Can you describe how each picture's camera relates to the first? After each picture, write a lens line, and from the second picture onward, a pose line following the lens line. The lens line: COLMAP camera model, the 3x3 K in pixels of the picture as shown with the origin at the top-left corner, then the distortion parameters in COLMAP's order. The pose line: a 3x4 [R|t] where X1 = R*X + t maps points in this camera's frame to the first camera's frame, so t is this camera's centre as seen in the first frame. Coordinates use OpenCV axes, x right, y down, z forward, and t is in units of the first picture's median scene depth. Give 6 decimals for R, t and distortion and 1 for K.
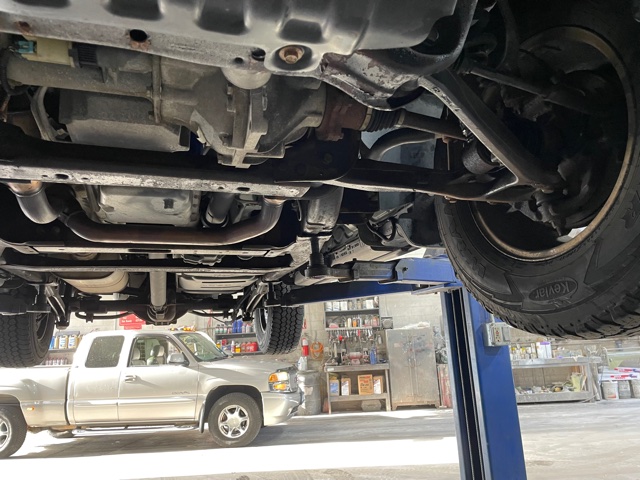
lens RADIAL K [[480.1, 0, 328.3], [0, 480.1, 241.9], [0, 0, 1]] dist [0.085783, -0.114842]
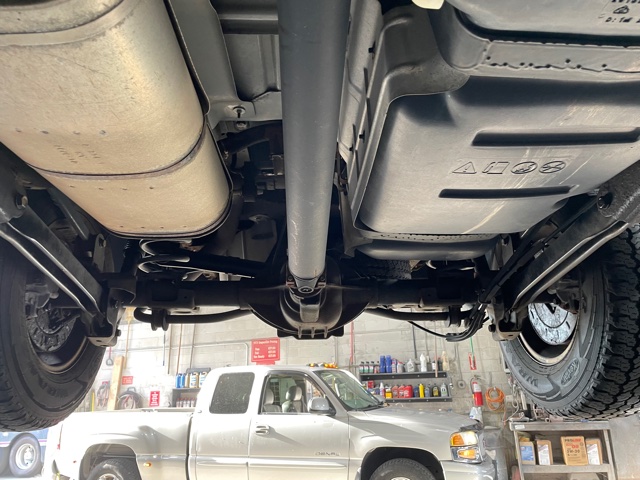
lens RADIAL K [[480.1, 0, 321.7], [0, 480.1, 244.4], [0, 0, 1]] dist [0.085783, -0.114842]
pose [[0.963557, -0.056611, -0.261442, -0.104106], [0.035749, 0.995835, -0.083876, 0.059486], [0.265102, 0.071473, 0.961568, 0.278128]]
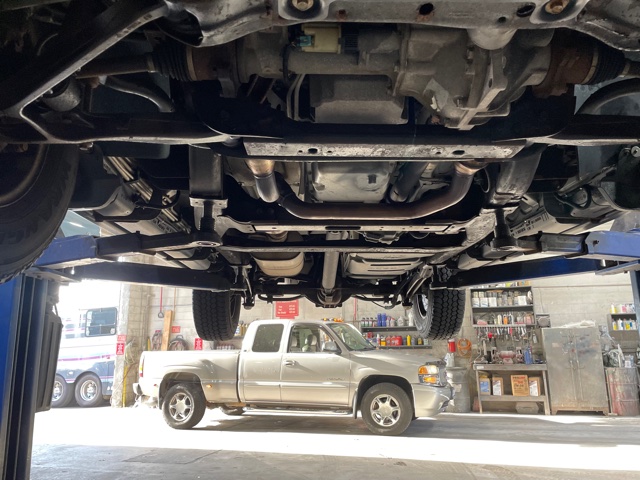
lens RADIAL K [[480.1, 0, 325.9], [0, 480.1, 240.8], [0, 0, 1]] dist [0.085783, -0.114842]
pose [[0.960551, -0.024142, -0.277054, -0.022971], [0.024018, 0.999704, -0.003842, 0.012052], [0.277064, -0.002964, 0.960847, -0.019054]]
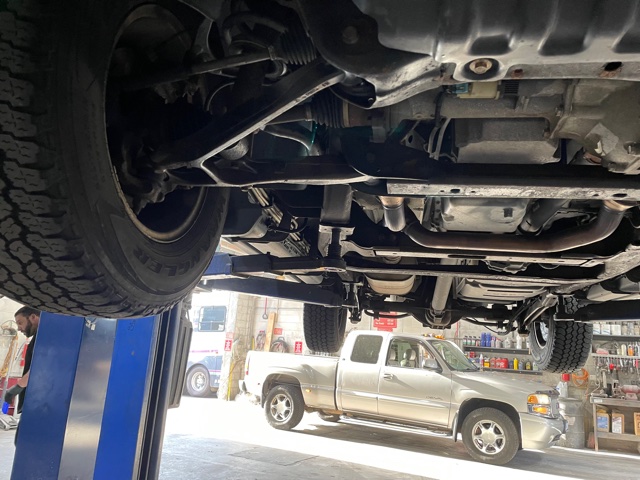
lens RADIAL K [[480.1, 0, 324.1], [0, 480.1, 242.0], [0, 0, 1]] dist [0.085783, -0.114842]
pose [[0.884173, 0.009332, -0.467067, -0.033947], [-0.019520, 0.999665, -0.016980, 0.002337], [0.466752, 0.024130, 0.884059, -0.025616]]
